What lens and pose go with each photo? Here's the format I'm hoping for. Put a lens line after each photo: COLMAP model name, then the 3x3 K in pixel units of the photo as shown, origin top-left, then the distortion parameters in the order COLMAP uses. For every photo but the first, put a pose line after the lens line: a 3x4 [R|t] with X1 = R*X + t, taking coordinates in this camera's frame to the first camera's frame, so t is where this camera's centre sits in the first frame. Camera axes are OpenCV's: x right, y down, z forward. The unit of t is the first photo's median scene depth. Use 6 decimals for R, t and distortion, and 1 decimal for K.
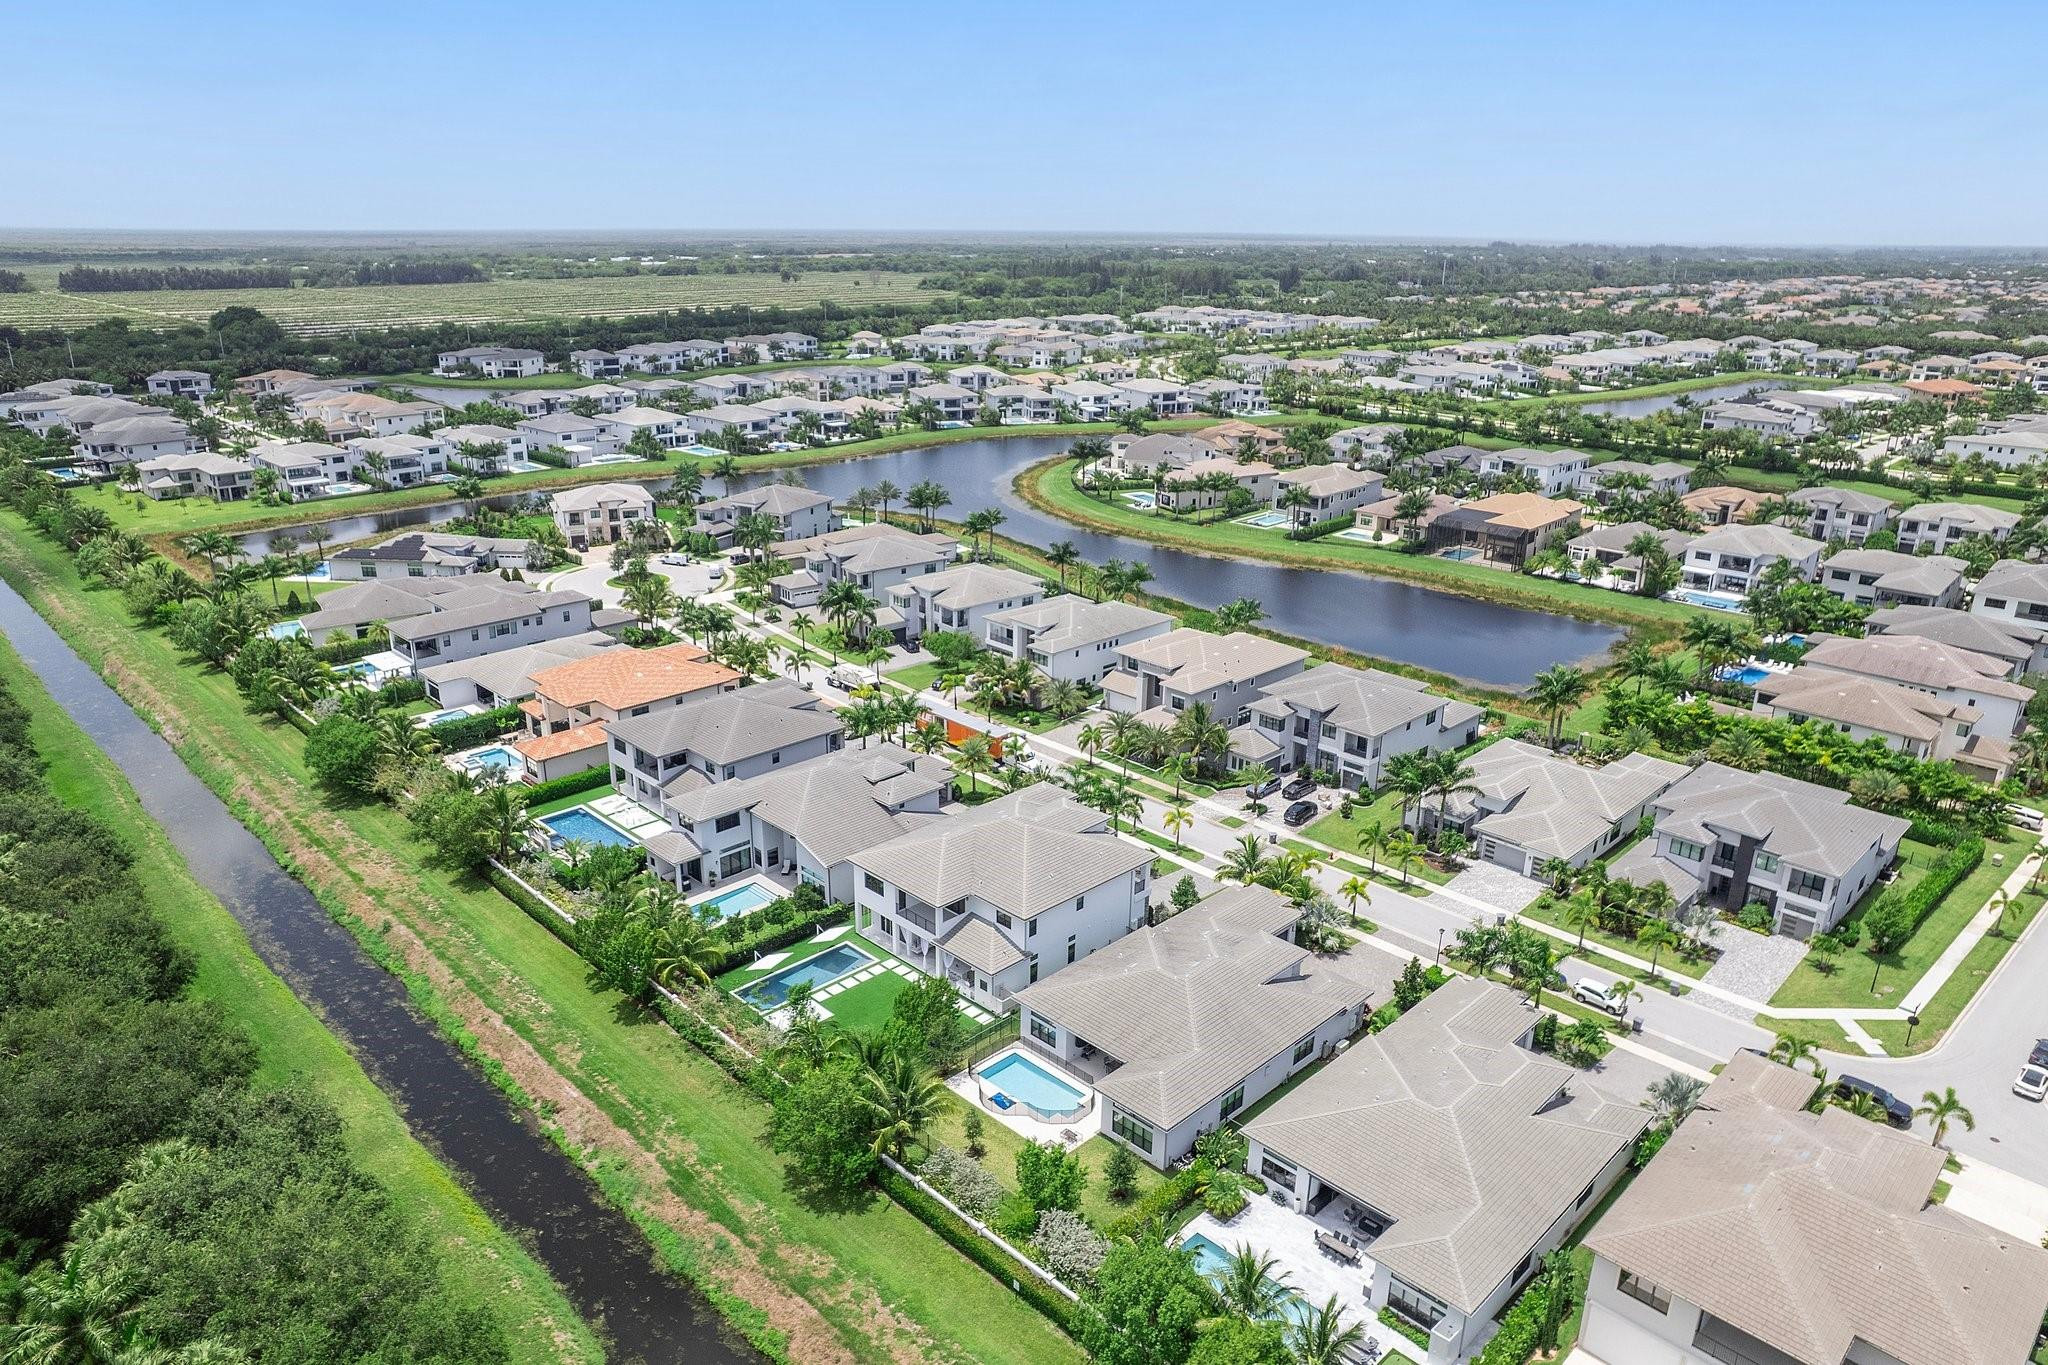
lens RADIAL K [[1371.8, 0, 1024.0], [0, 1371.8, 682.5], [0, 0, 1]] dist [-0.055154, -0.000383]
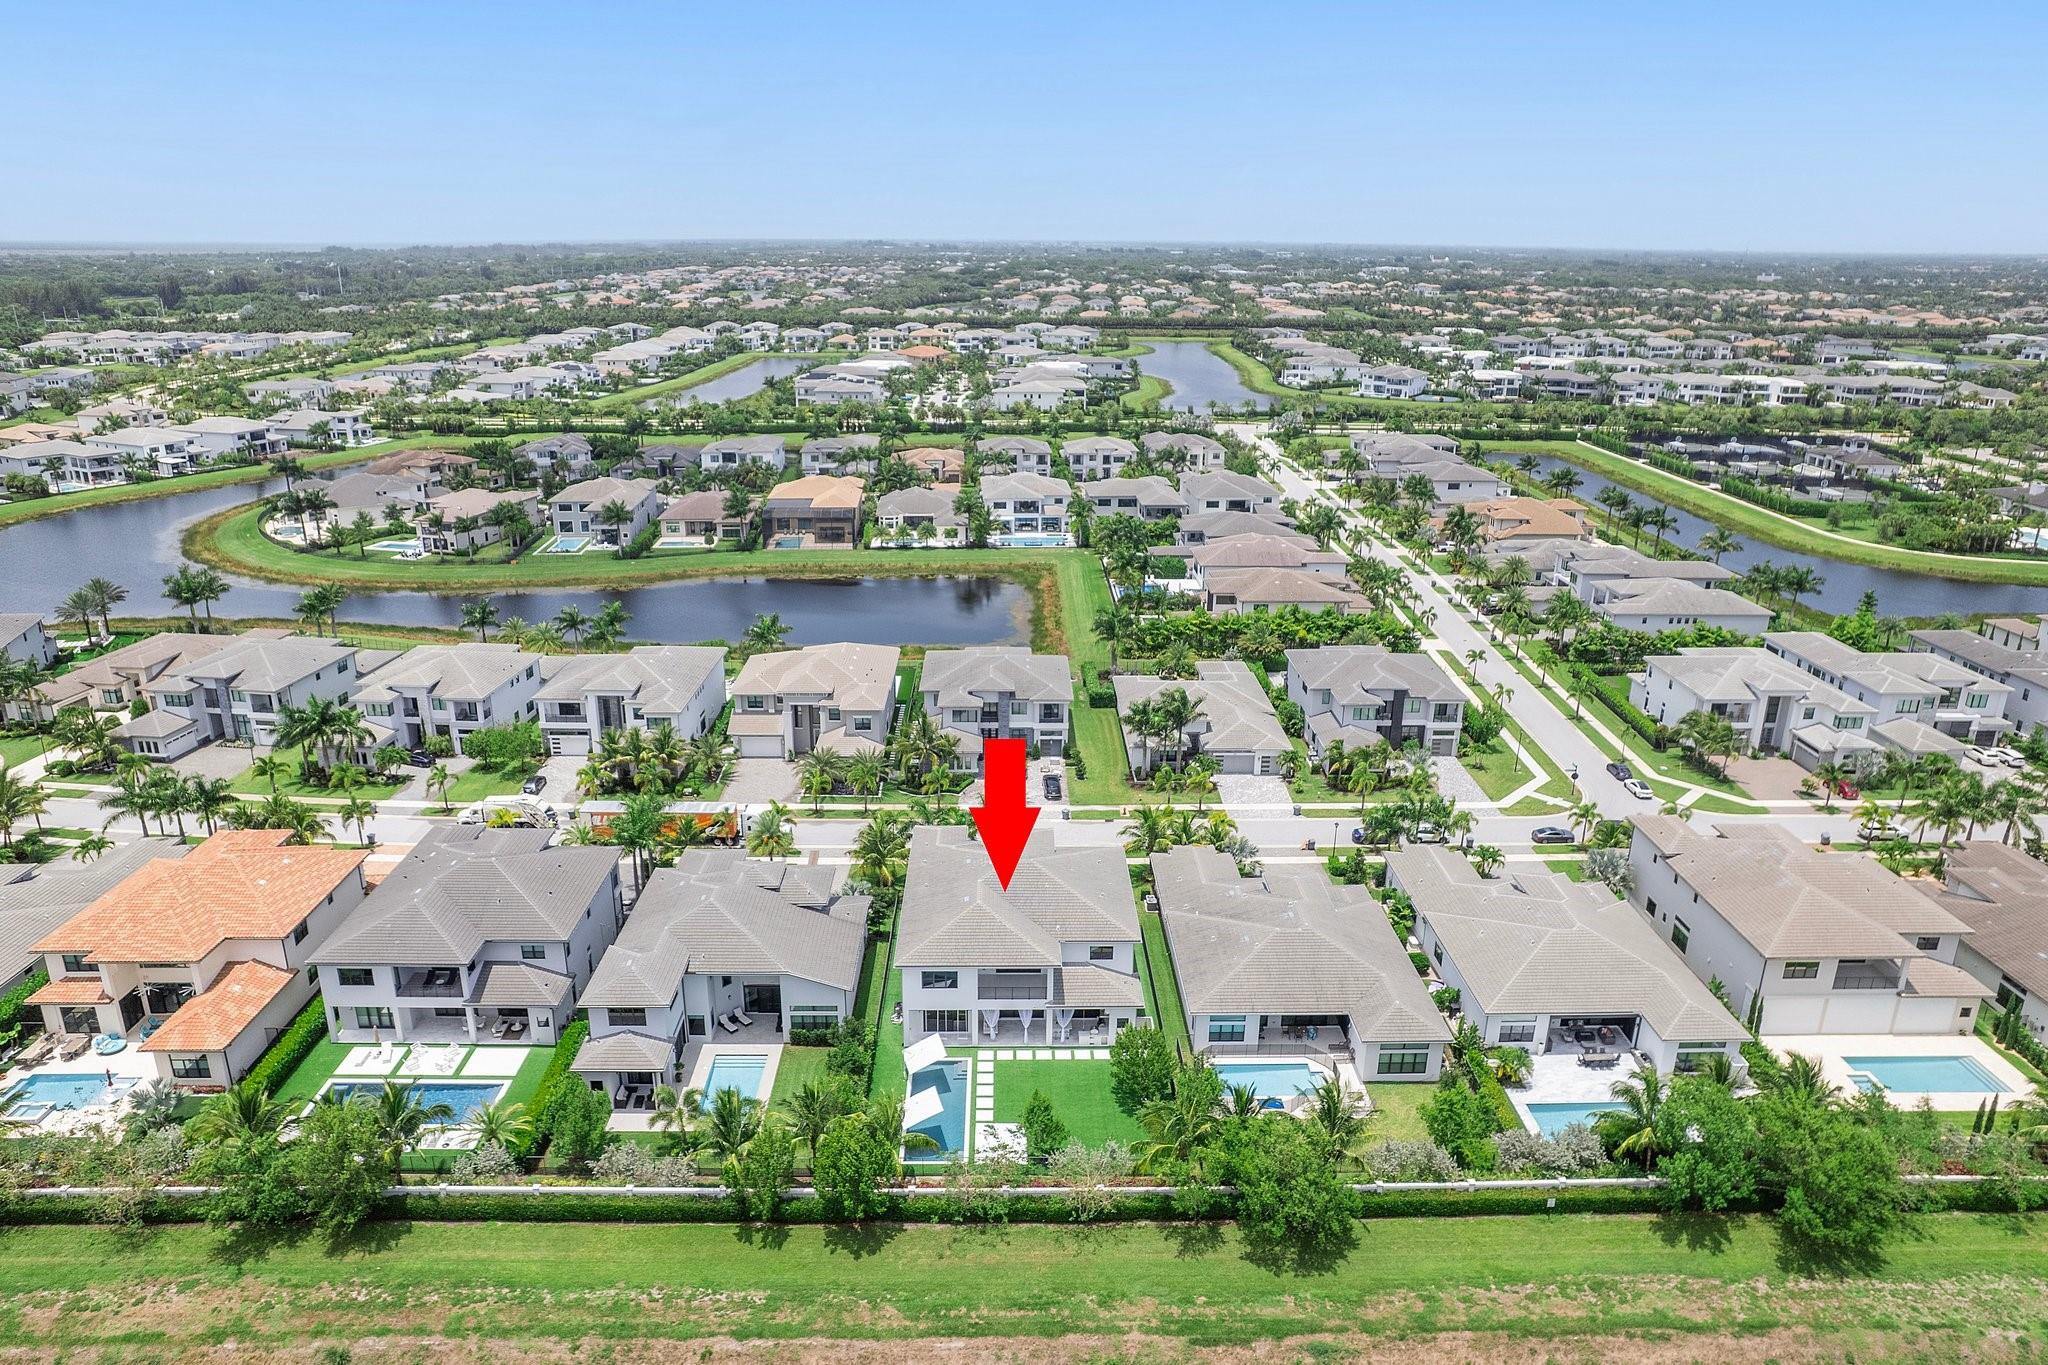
lens RADIAL K [[1286.0, 0, 1024.0], [0, 1286.0, 682.5], [0, 0, 1]] dist [-0.007752, -0.001217]
pose [[0.701271, -0.243918, 0.669868, -0.203814], [0.233443, 0.966409, 0.107510, -0.042182], [-0.673590, 0.080983, 0.734656, 0.109237]]
